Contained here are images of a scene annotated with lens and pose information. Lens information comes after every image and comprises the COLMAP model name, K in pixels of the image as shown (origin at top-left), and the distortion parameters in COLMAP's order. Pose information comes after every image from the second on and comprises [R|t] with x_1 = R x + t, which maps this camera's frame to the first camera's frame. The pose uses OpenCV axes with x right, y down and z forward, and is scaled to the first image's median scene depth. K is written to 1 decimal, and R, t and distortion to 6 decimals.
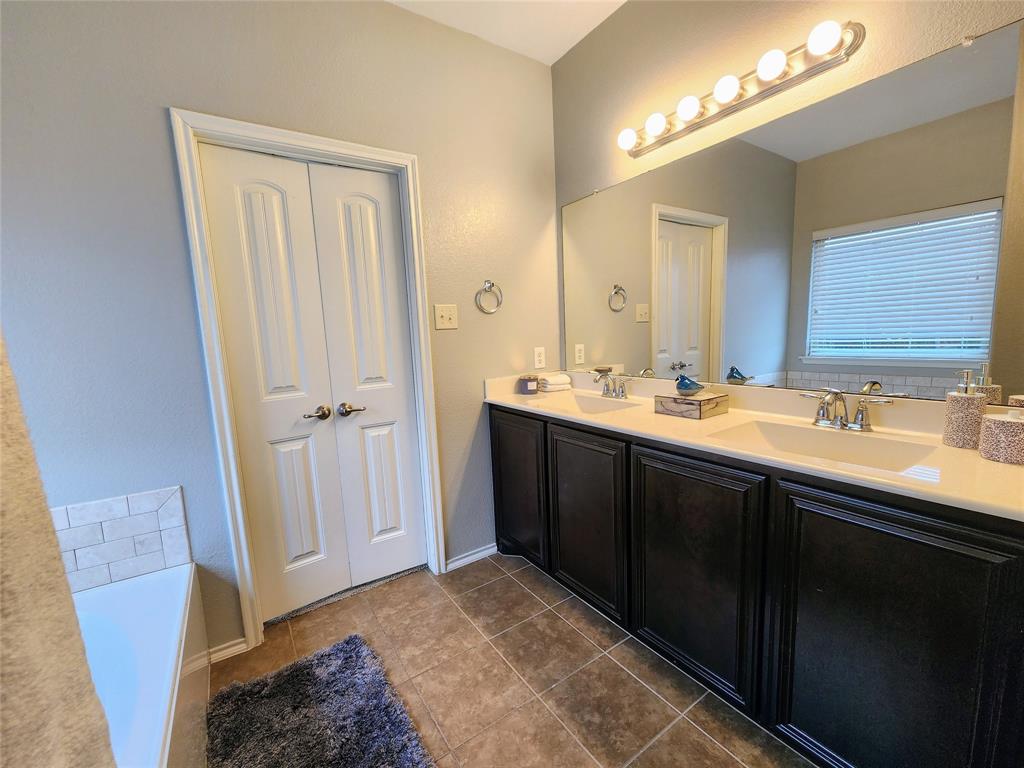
lens RADIAL K [[420.9, 0, 503.9], [0, 420.9, 385.8], [0, 0, 1]] dist [-0.008271, 0.000338]
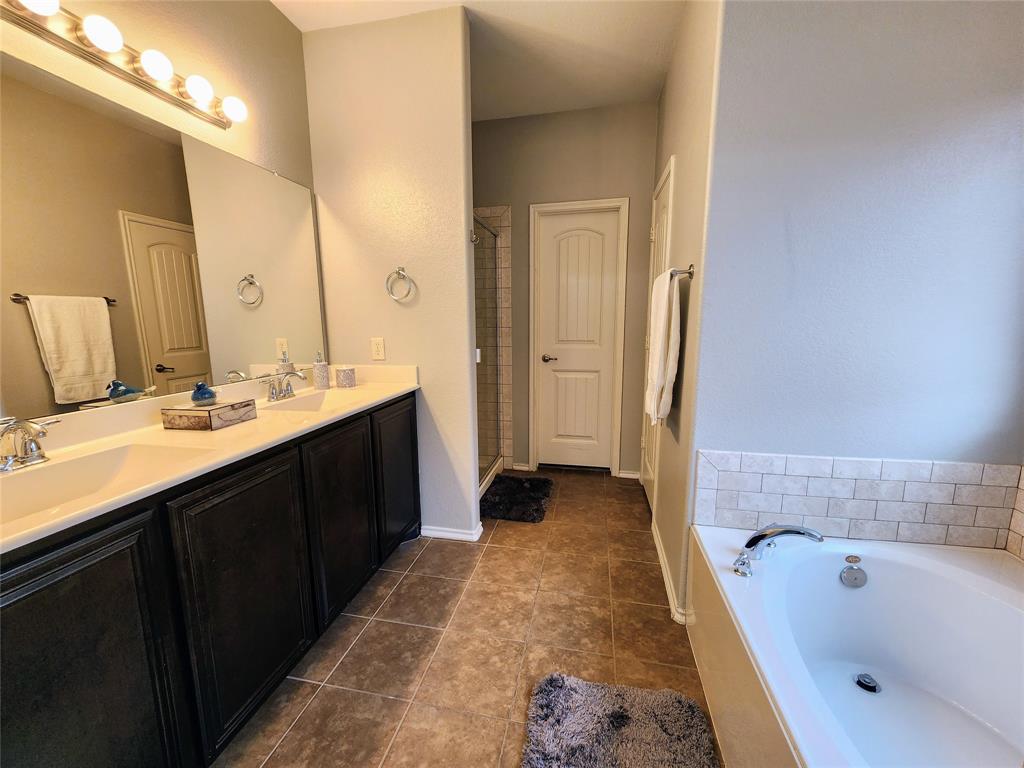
lens RADIAL K [[420.9, 0, 502.4], [0, 420.9, 387.9], [0, 0, 1]] dist [-0.008271, 0.000338]
pose [[-0.696364, -0.064001, 0.714830, -0.546542], [0.132730, 0.967350, 0.215911, -0.105052], [-0.705309, 0.245232, -0.665132, 1.017724]]
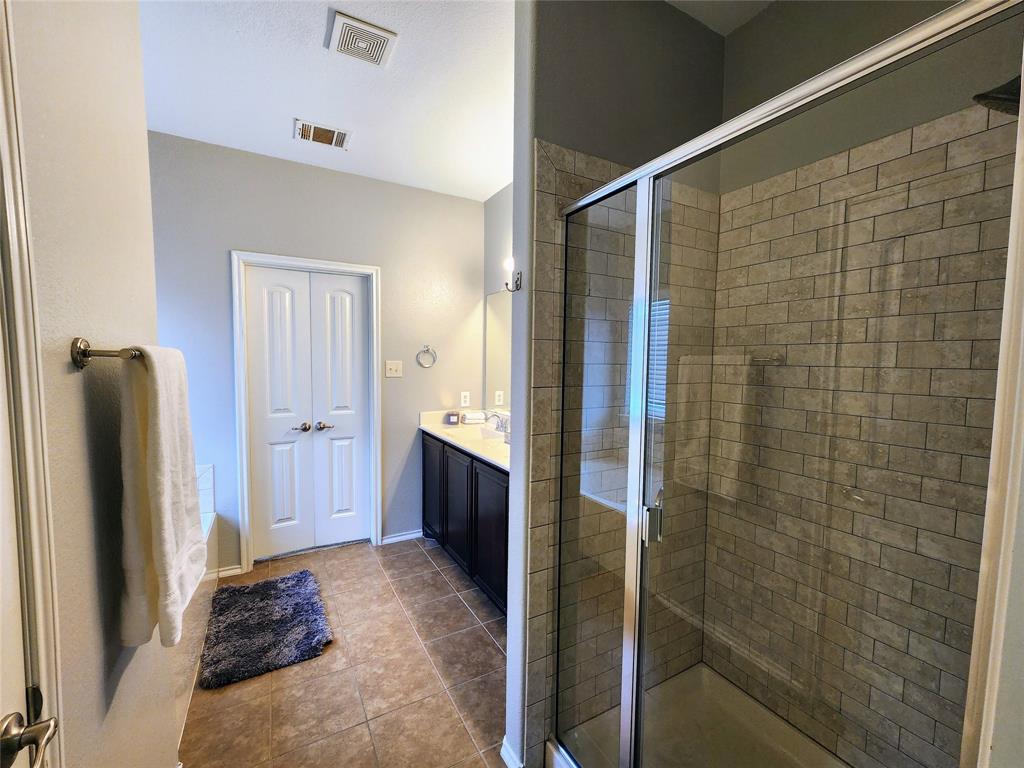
lens RADIAL K [[420.9, 0, 502.8], [0, 420.9, 384.6], [0, 0, 1]] dist [-0.008271, 0.000338]
pose [[0.995197, 0.064269, -0.073846, 0.413079], [-0.069100, 0.995500, -0.064845, -0.043784], [0.069346, 0.069636, 0.995159, -0.522250]]
